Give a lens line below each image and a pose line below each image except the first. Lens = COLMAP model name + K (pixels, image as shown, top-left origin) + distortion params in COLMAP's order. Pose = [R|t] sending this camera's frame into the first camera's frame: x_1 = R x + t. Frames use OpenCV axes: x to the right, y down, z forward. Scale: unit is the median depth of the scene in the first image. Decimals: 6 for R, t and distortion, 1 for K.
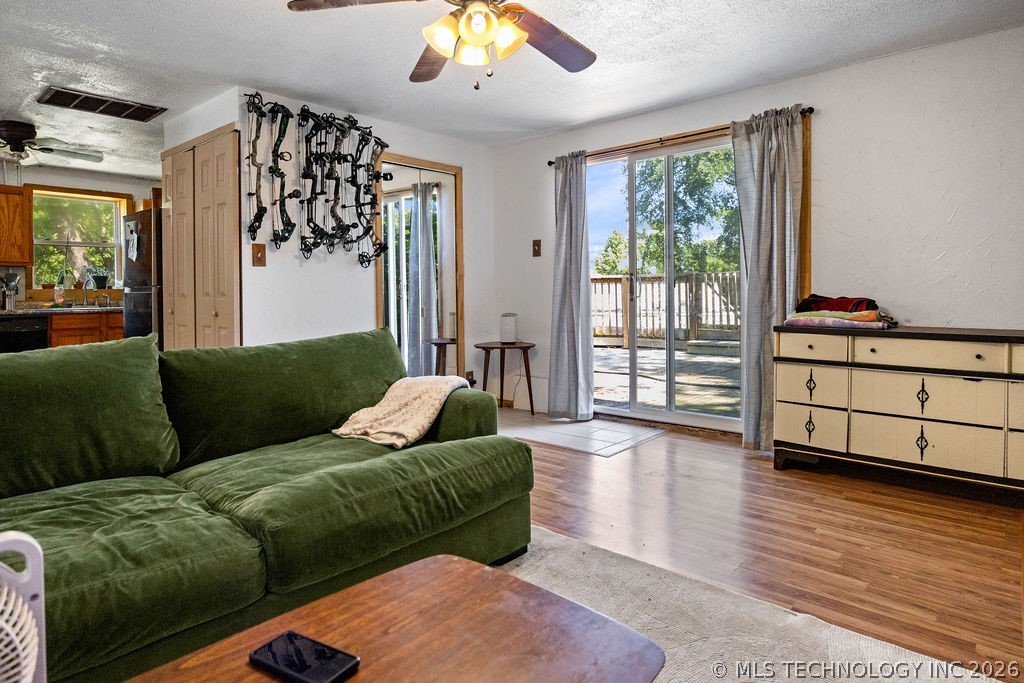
lens RADIAL K [[592.6, 0, 507.0], [0, 592.6, 297.6], [0, 0, 1]] dist [-0.000604, -0.001248]
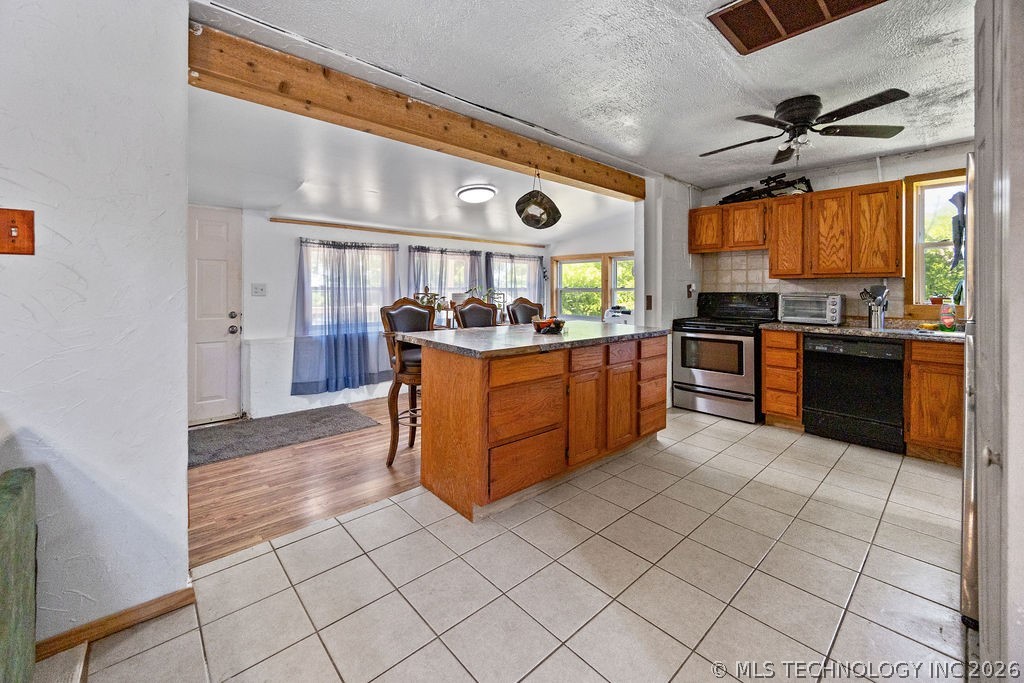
lens RADIAL K [[407.7, 0, 508.0], [0, 407.7, 287.0], [0, 0, 1]] dist [-0.001525, 0.000010]
pose [[-0.113587, 0.002748, -0.993524, -0.191483], [-0.013279, 0.999903, 0.004284, -0.035133], [0.993439, 0.013680, -0.113539, 0.540799]]
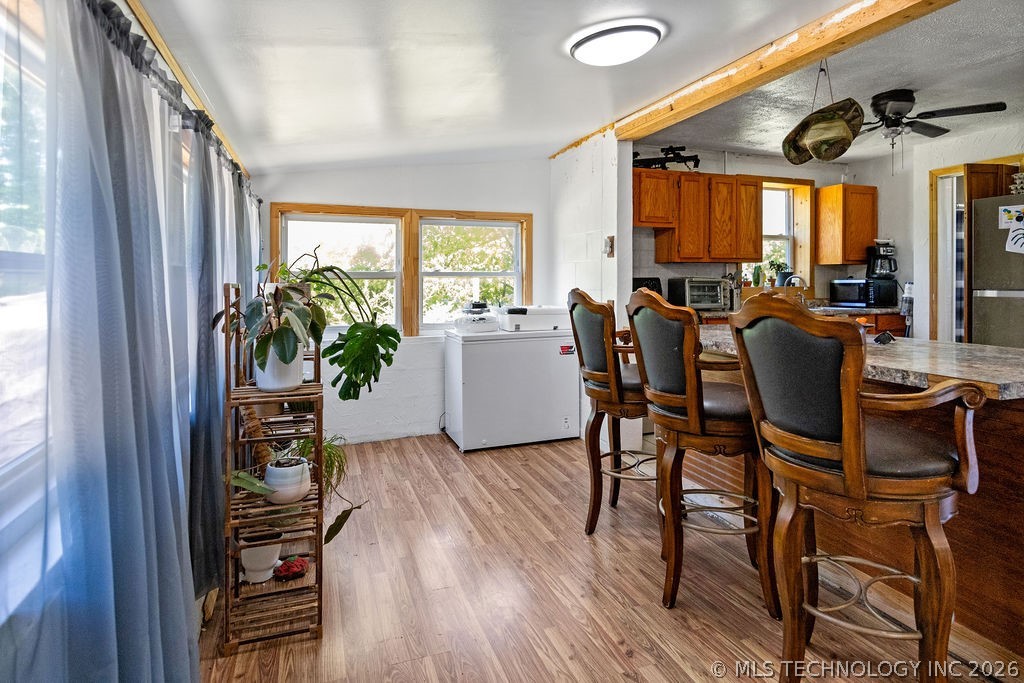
lens RADIAL K [[582.2, 0, 520.4], [0, 582.2, 279.2], [0, 0, 1]] dist [-0.001399, -0.000485]
pose [[0.882024, 0.005224, -0.471176, -0.719607], [-0.009360, 0.999935, -0.006434, -0.018818], [0.471112, 0.010085, 0.882016, 0.028185]]
